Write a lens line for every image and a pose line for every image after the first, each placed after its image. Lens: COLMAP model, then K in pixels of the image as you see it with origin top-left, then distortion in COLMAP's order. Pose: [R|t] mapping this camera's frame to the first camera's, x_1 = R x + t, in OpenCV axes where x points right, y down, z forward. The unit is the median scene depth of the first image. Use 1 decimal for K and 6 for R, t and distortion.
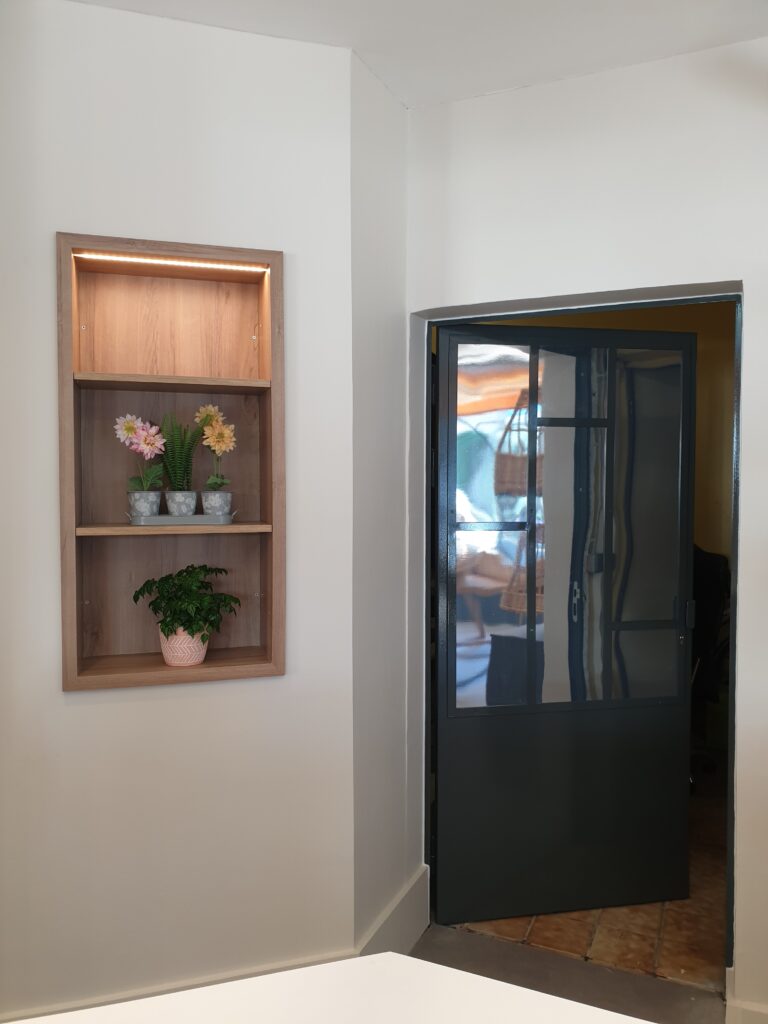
lens RADIAL K [[794.2, 0, 388.6], [0, 794.2, 515.3], [0, 0, 1]] dist [0.039070, -0.028437]
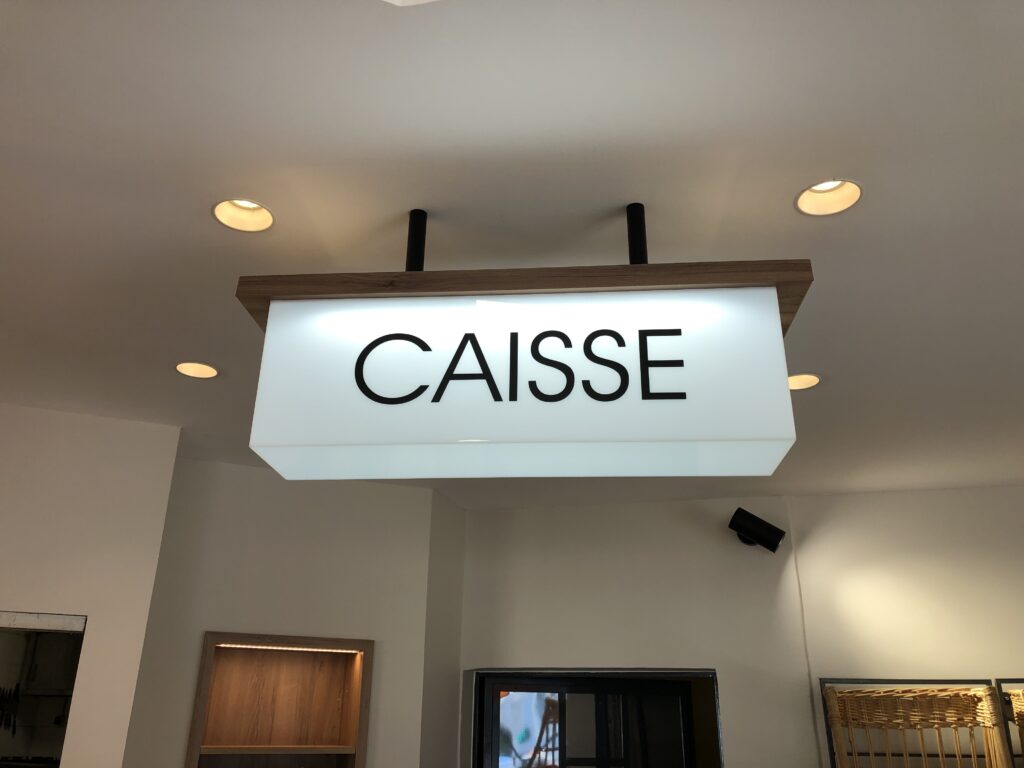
lens RADIAL K [[846.1, 0, 502.8], [0, 846.1, 384.6], [0, 0, 1]] dist [0.016785, -0.002432]
pose [[0.990818, 0.065887, 0.118064, -0.106812], [-0.013492, 0.917050, -0.398545, -0.152622], [-0.134530, 0.393292, 0.909518, -0.416052]]
